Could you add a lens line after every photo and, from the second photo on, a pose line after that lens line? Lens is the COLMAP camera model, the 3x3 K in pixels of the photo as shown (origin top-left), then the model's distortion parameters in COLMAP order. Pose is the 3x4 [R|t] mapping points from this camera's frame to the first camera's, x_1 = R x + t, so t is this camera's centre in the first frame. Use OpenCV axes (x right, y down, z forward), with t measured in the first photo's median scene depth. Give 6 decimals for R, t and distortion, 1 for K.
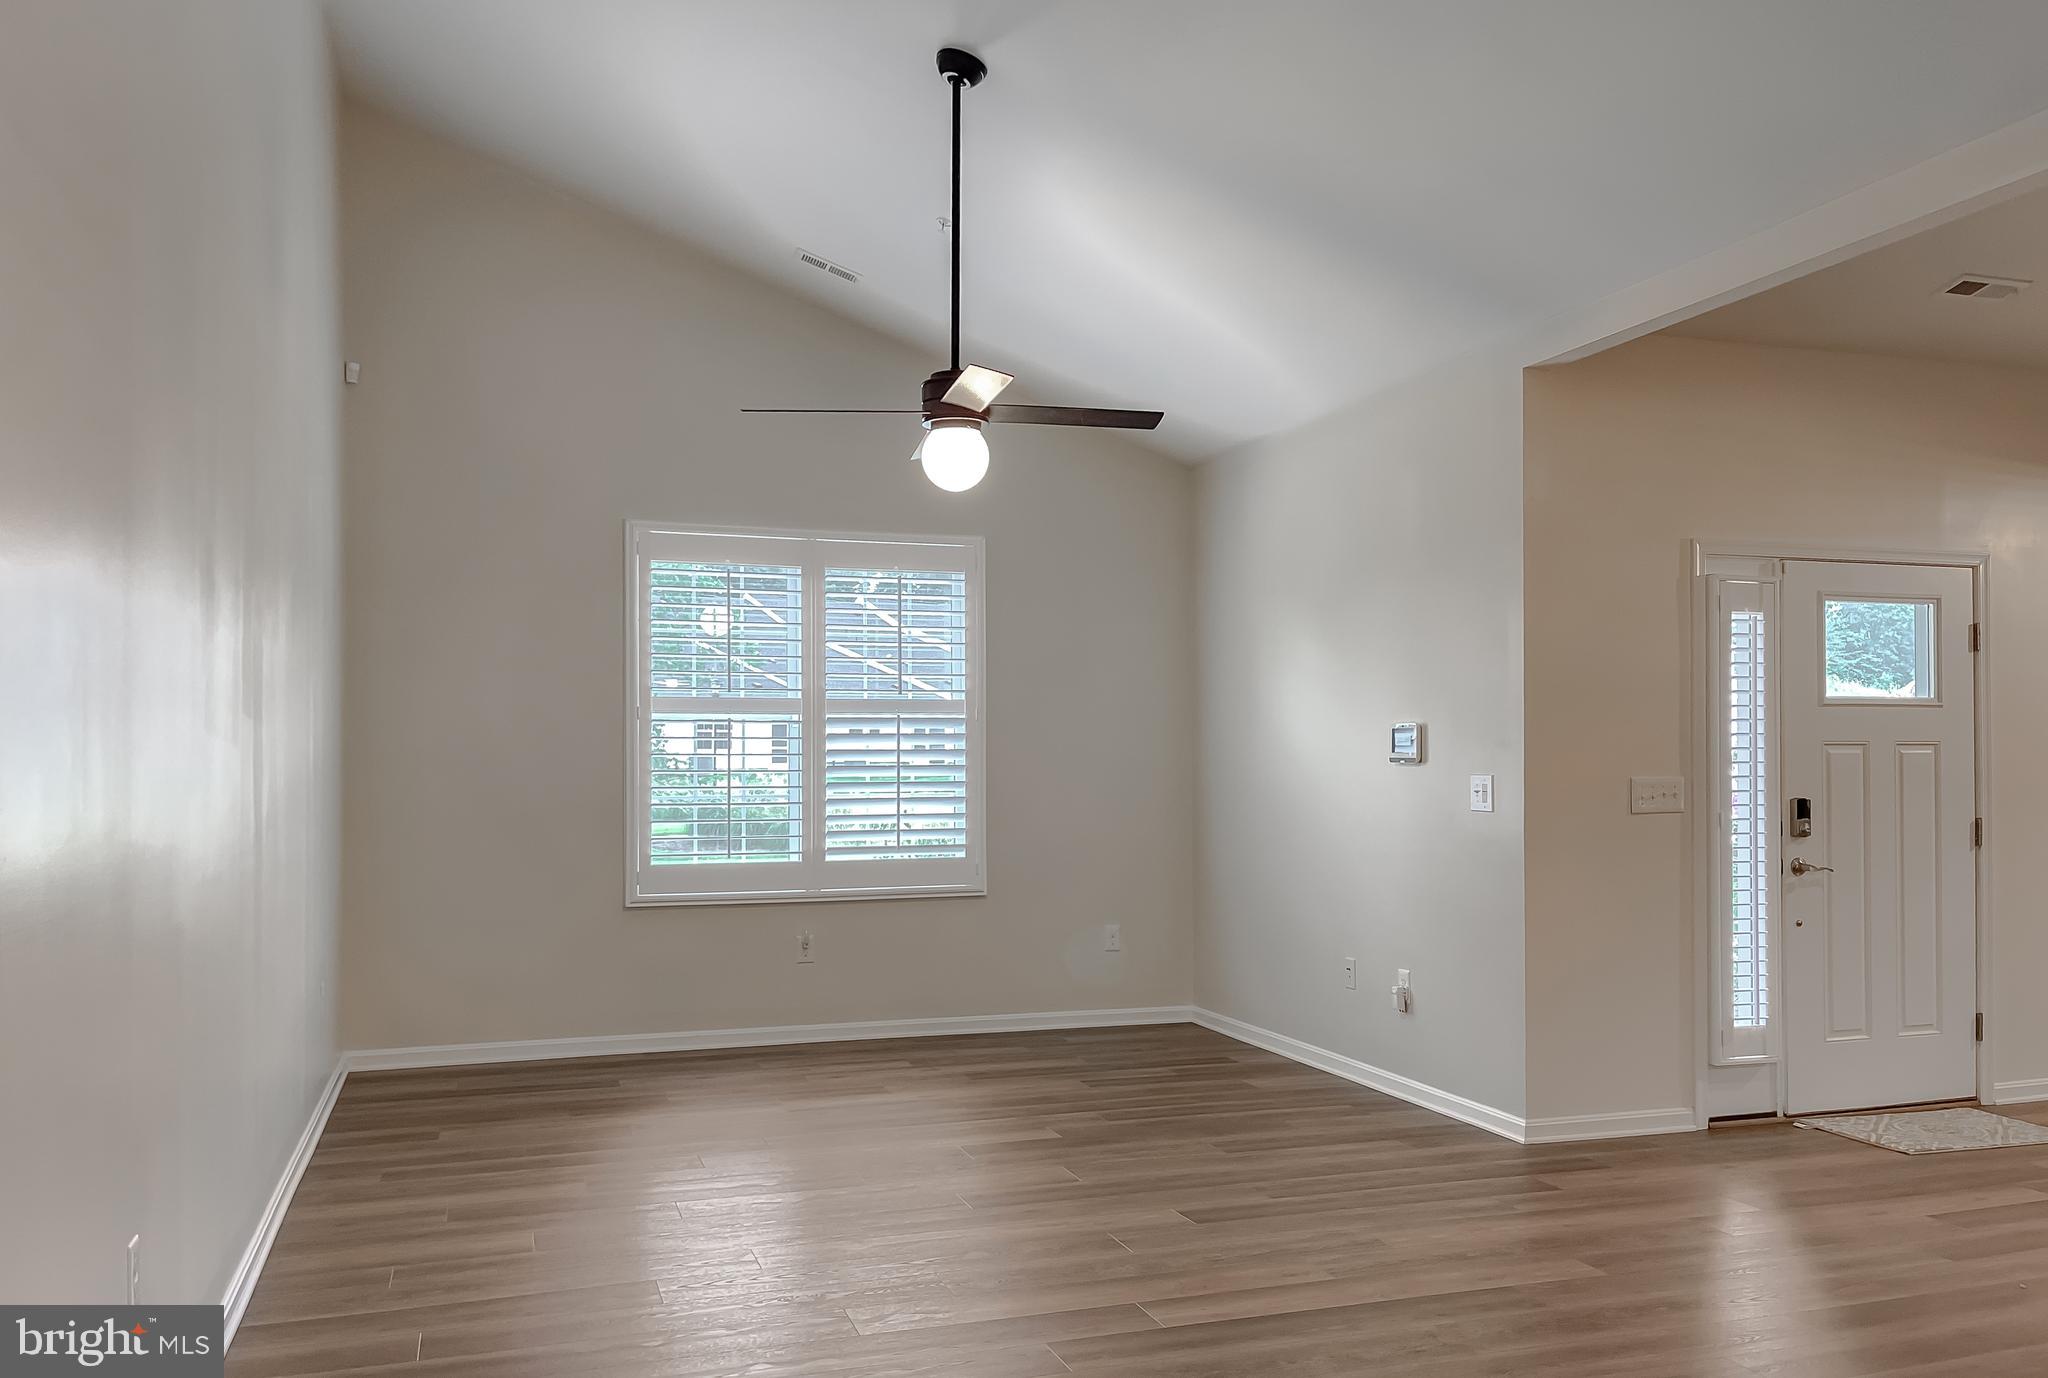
lens RADIAL K [[1614.8, 0, 1012.3], [0, 1614.8, 750.4], [0, 0, 1]] dist [0.043818, -0.049503]
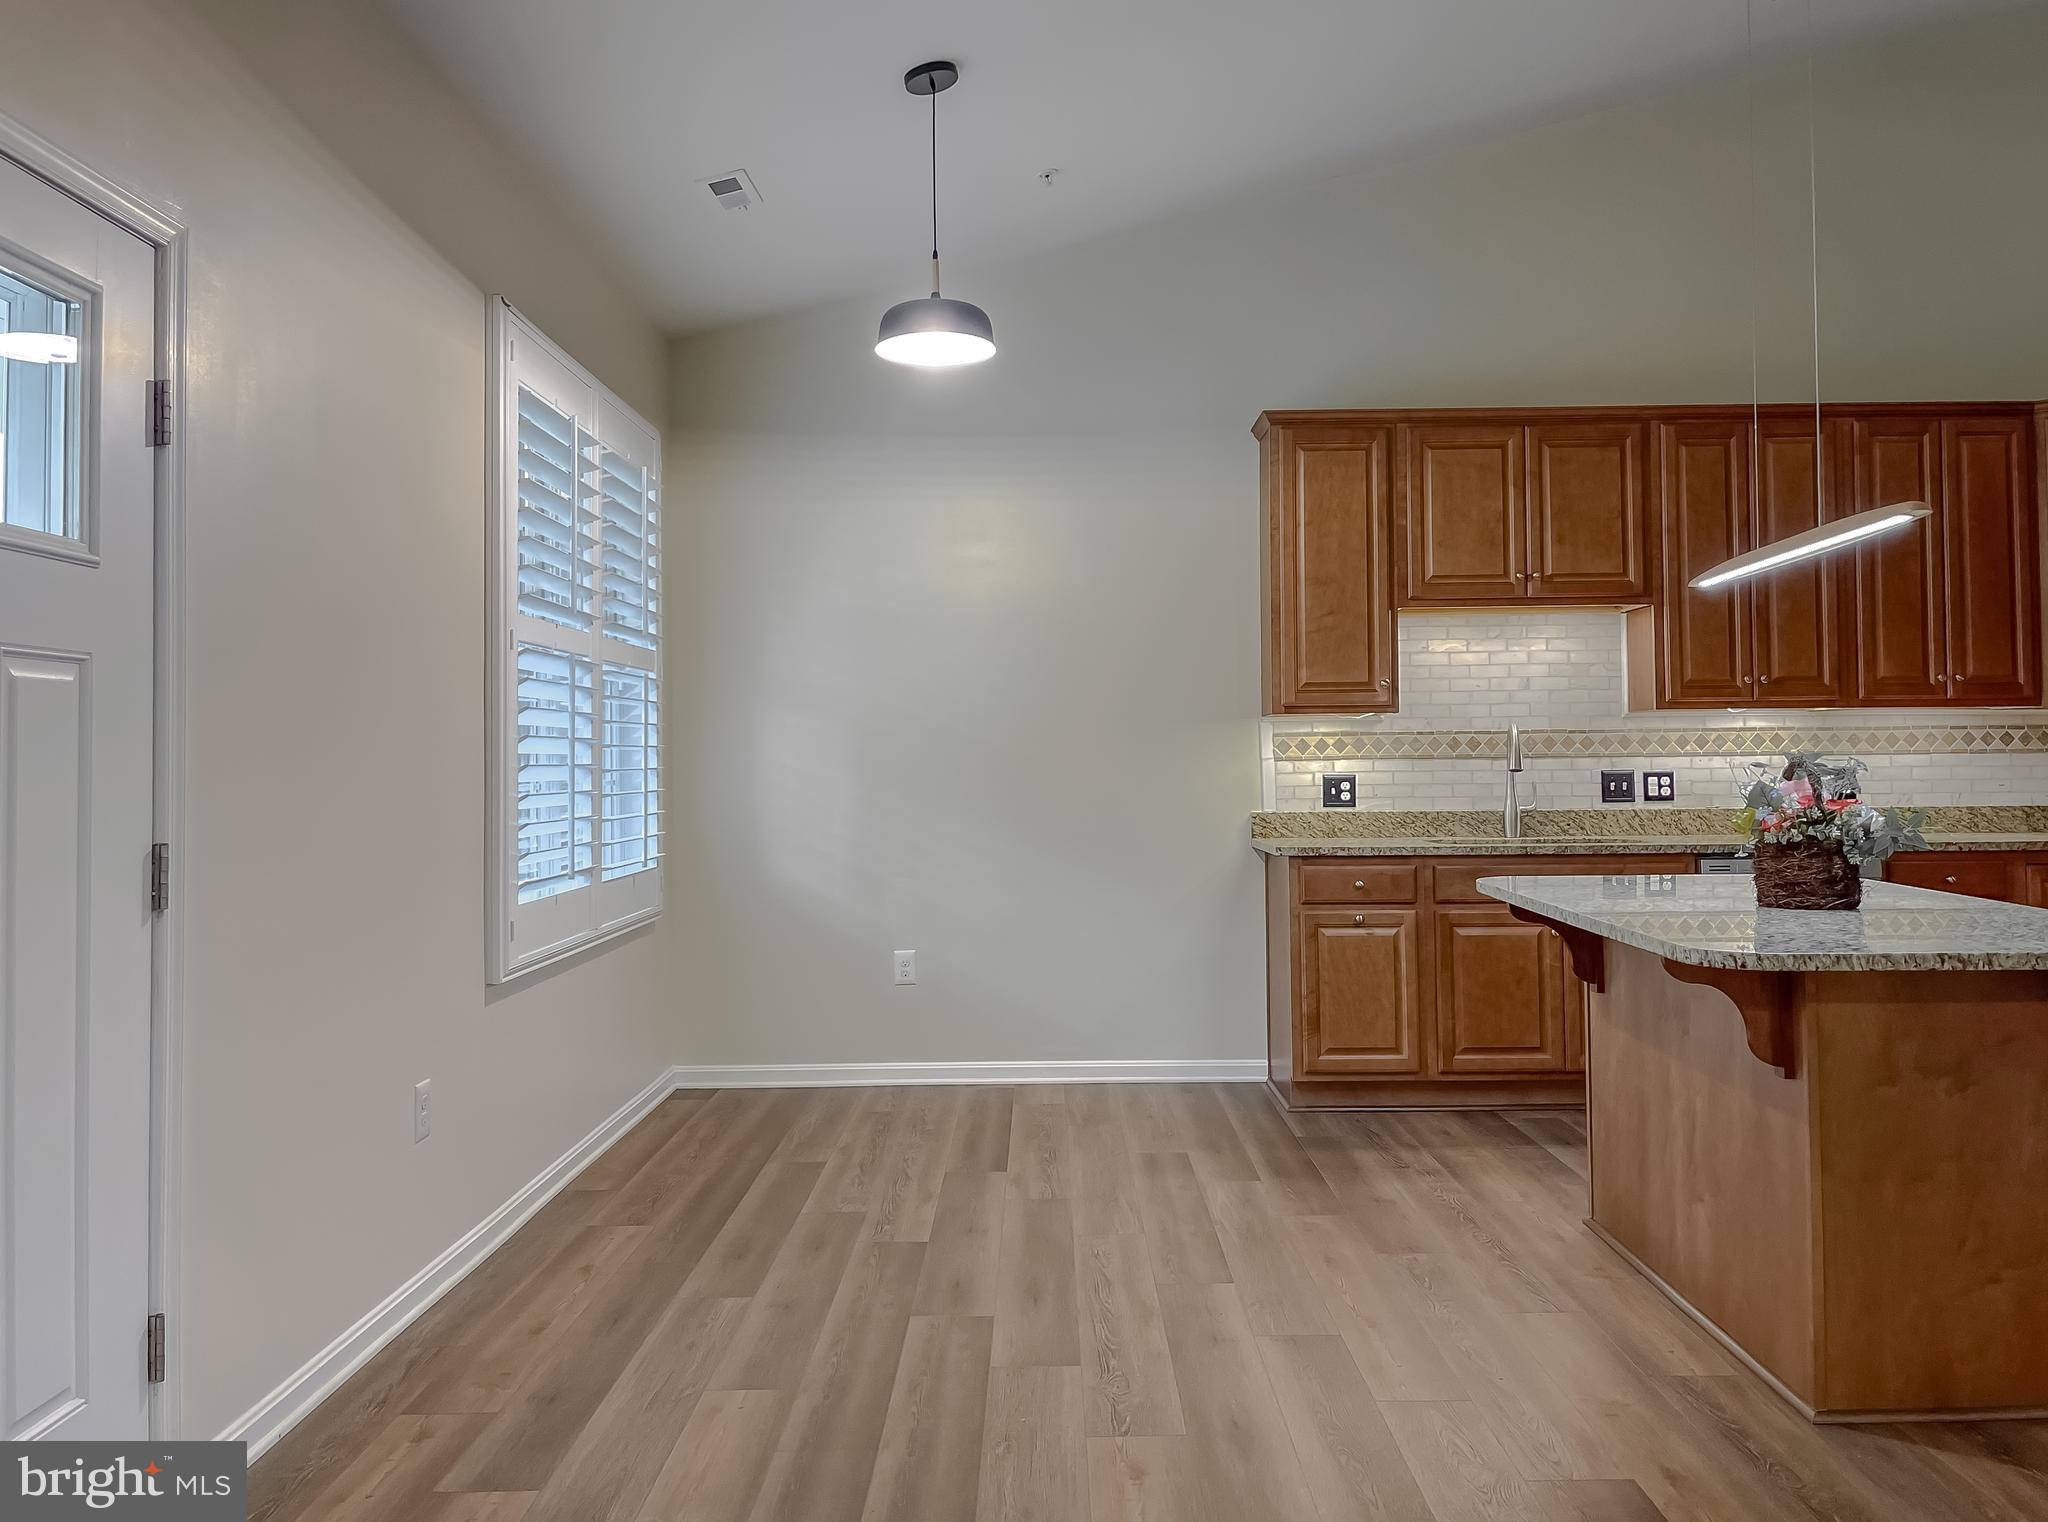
lens RADIAL K [[1611.8, 0, 1050.6], [0, 1611.8, 707.9], [0, 0, 1]] dist [0.058250, -0.080731]
pose [[0.311151, 0.032128, 0.949817, 0.283151], [0.001750, 0.999407, -0.034378, 0.022908], [-0.950359, 0.012359, 0.310910, 0.696238]]
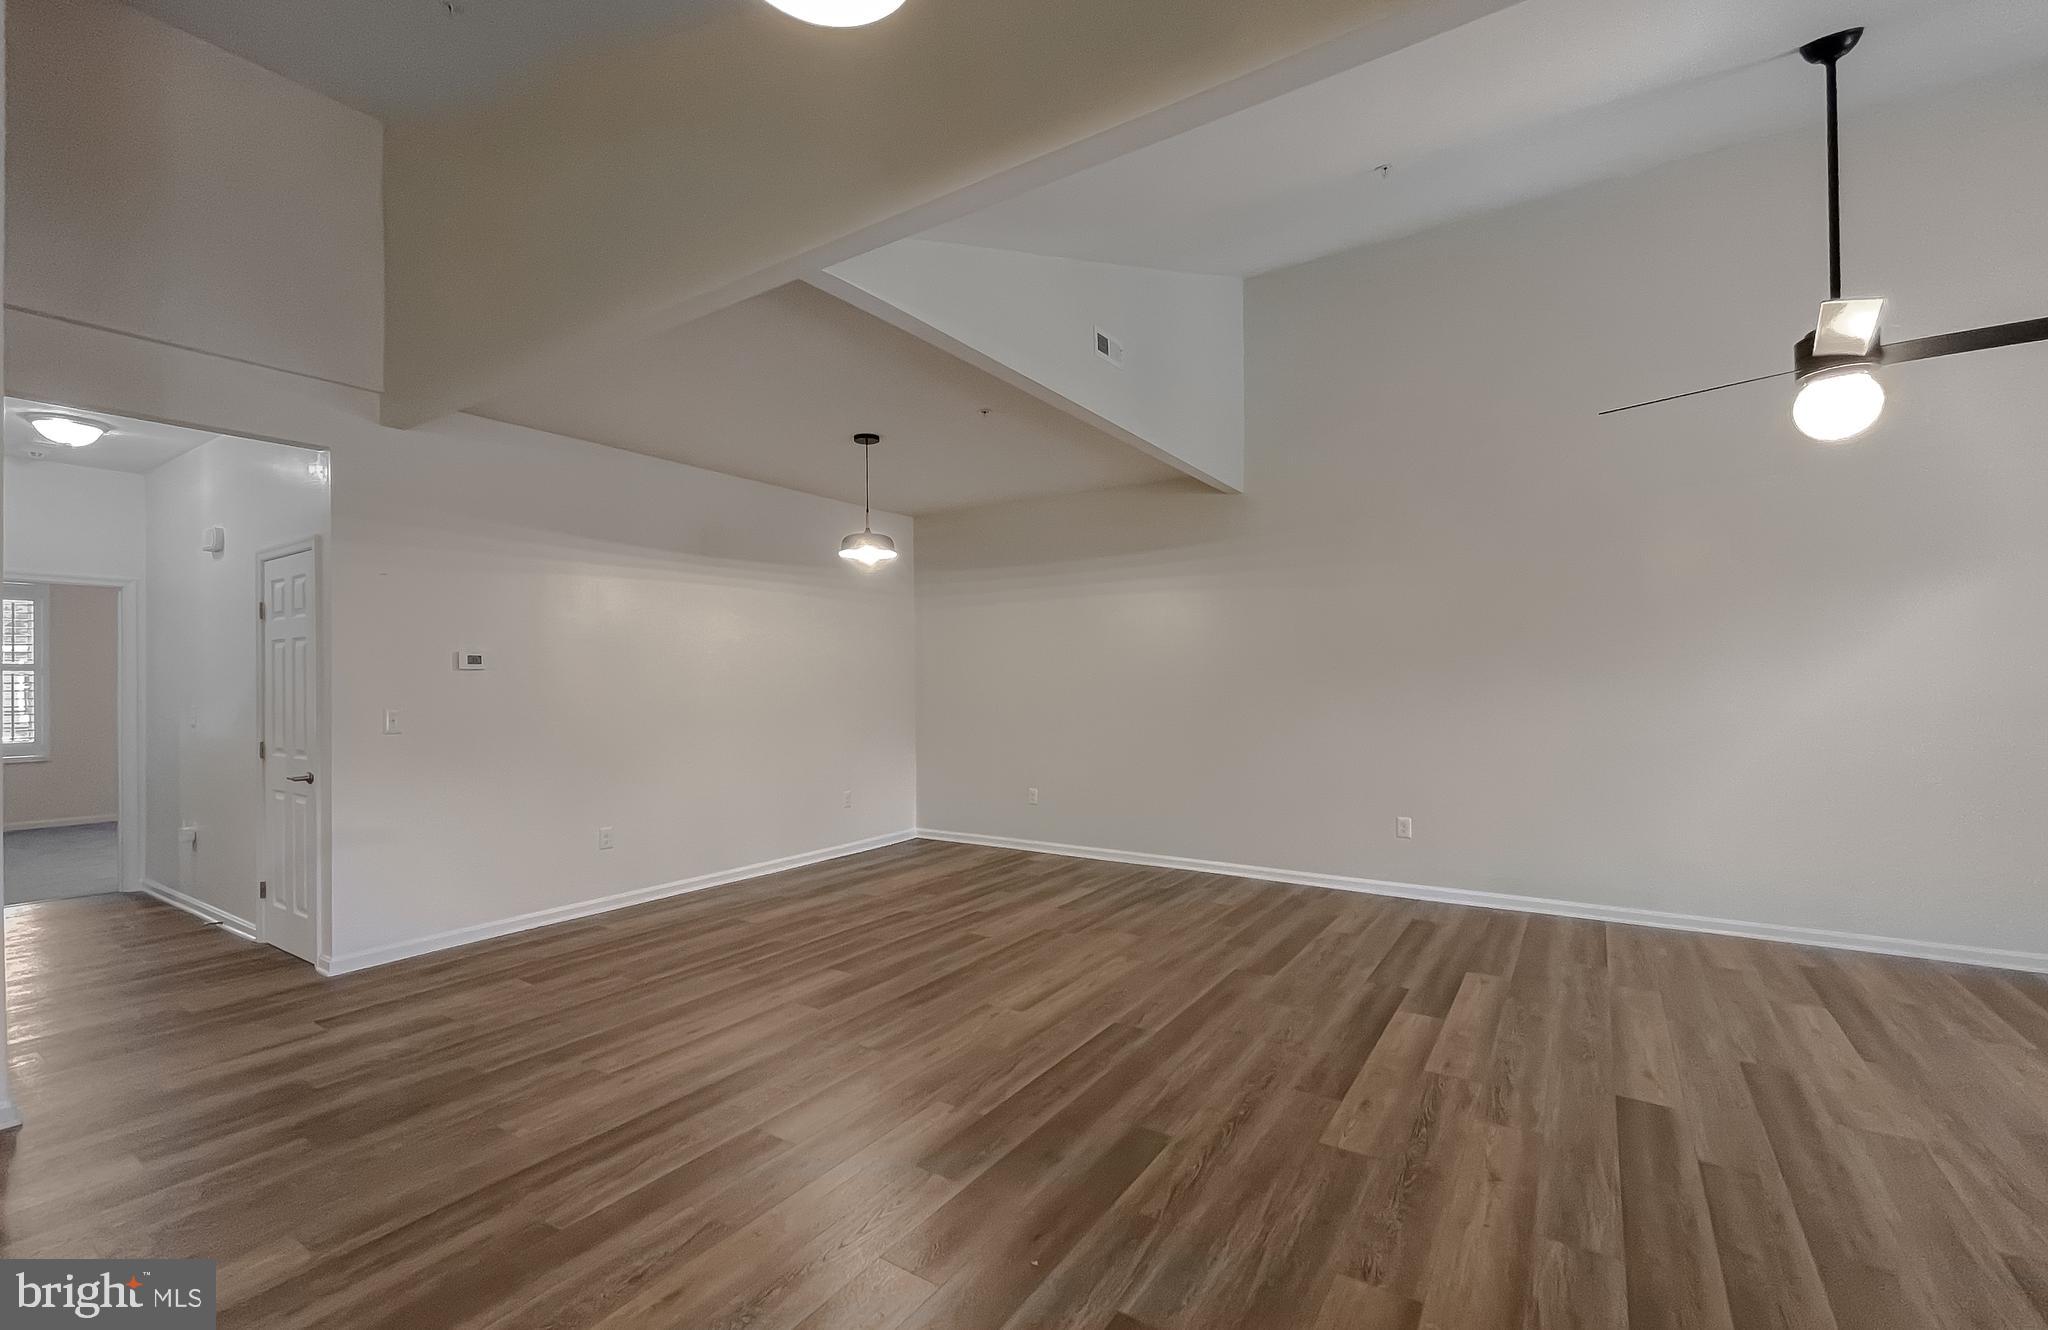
lens RADIAL K [[868.8, 0, 1021.8], [0, 868.8, 675.1], [0, 0, 1]] dist [0.003550, 0.000342]
pose [[-0.781948, 0.003312, -0.623335, 0.653124], [0.014630, 0.999808, -0.013041, -0.002333], [0.623172, -0.019316, -0.781846, 0.969972]]
